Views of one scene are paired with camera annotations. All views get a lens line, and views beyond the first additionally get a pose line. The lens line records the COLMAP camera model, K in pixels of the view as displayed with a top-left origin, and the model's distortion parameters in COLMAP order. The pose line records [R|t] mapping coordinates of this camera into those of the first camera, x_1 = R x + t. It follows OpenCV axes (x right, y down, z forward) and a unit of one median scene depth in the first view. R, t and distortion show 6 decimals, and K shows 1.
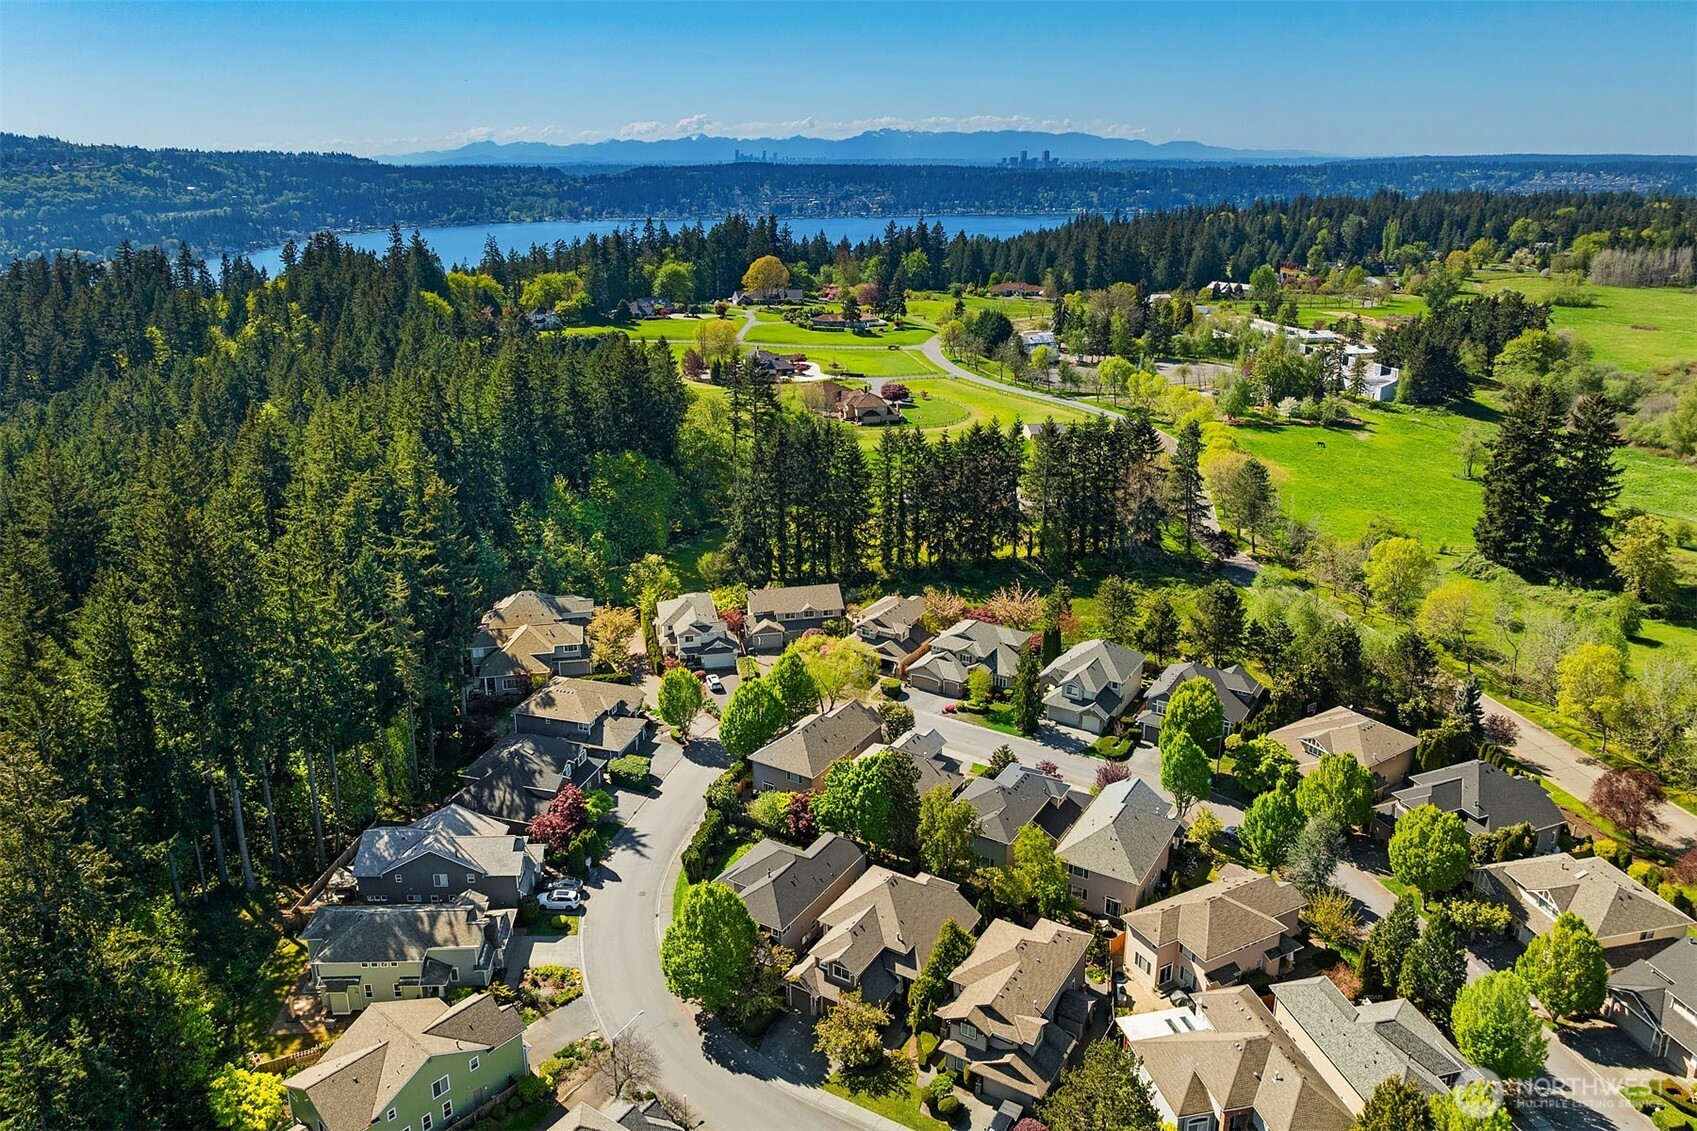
lens RADIAL K [[1234.6, 0, 801.6], [0, 1234.6, 495.8], [0, 0, 1]] dist [-0.026078, -0.024268]
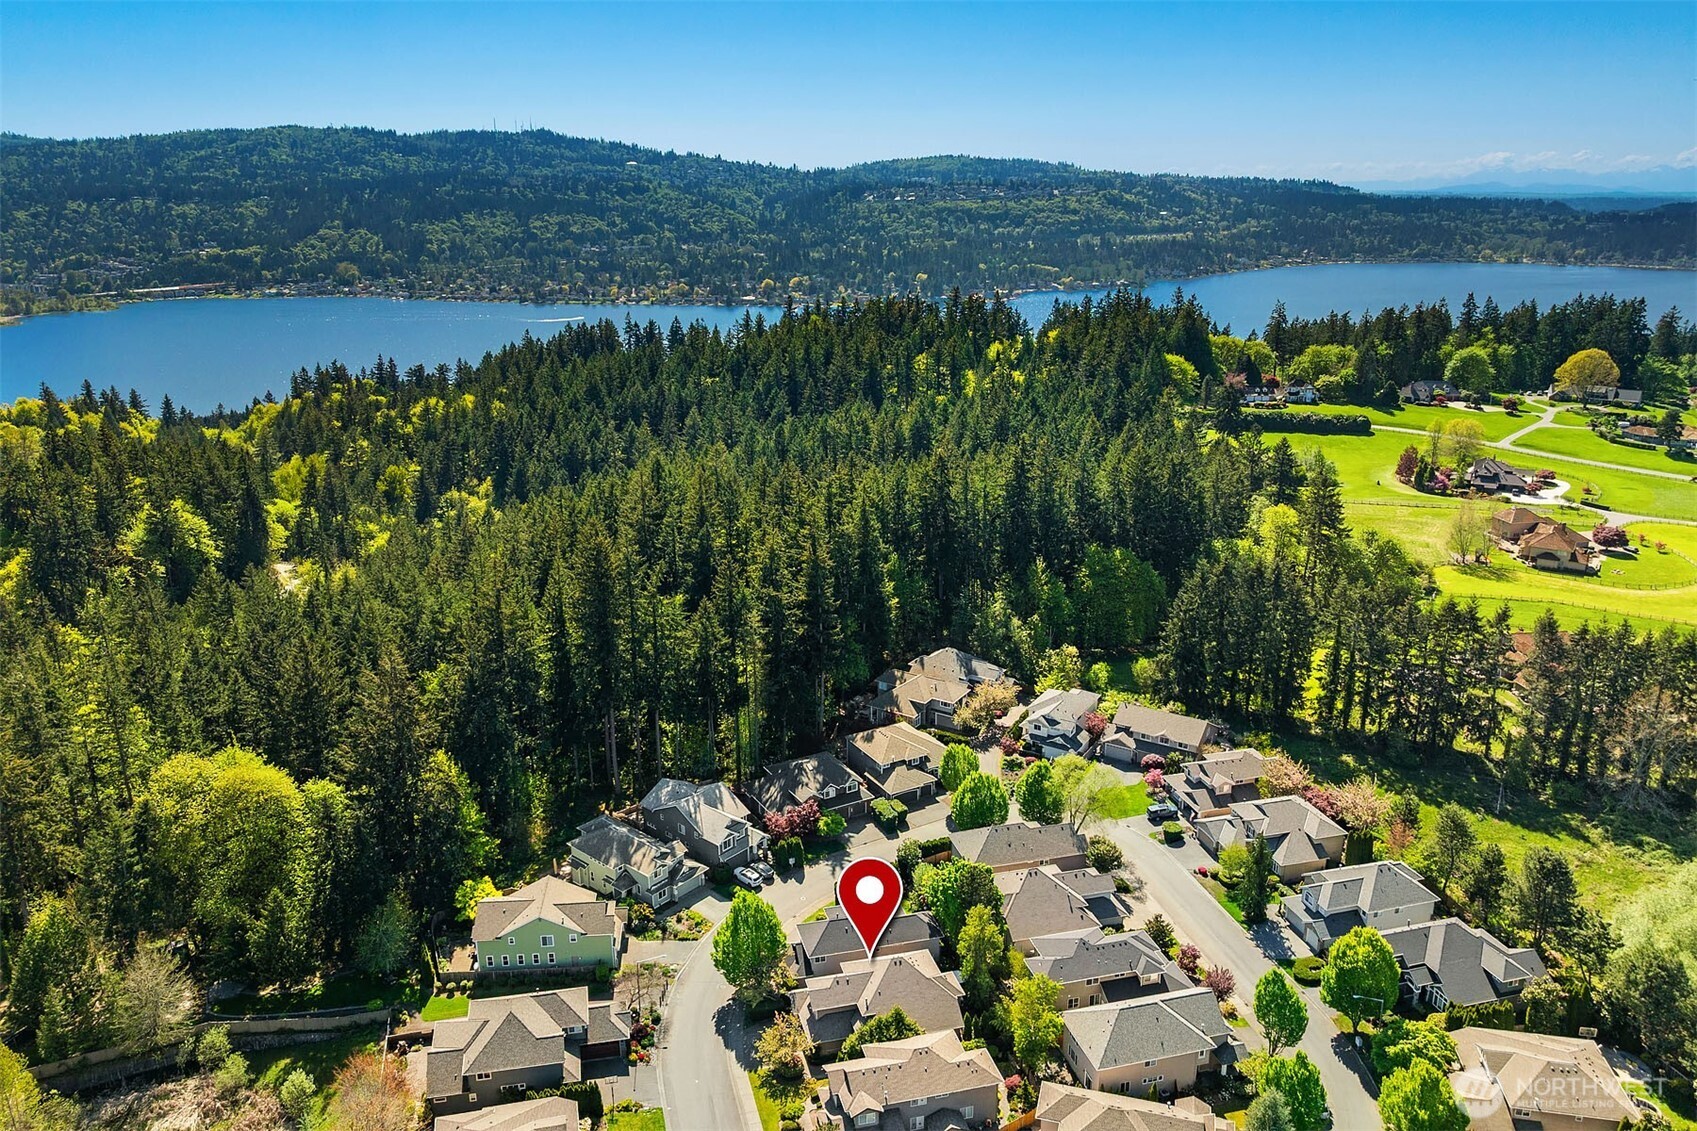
lens RADIAL K [[1234.6, 0, 801.6], [0, 1234.6, 495.8], [0, 0, 1]] dist [-0.026078, -0.024268]
pose [[0.711434, 0.178481, -0.679711, 0.477402], [-0.185408, 0.980612, 0.063431, -0.120875], [0.677854, 0.080896, 0.730733, 0.021325]]
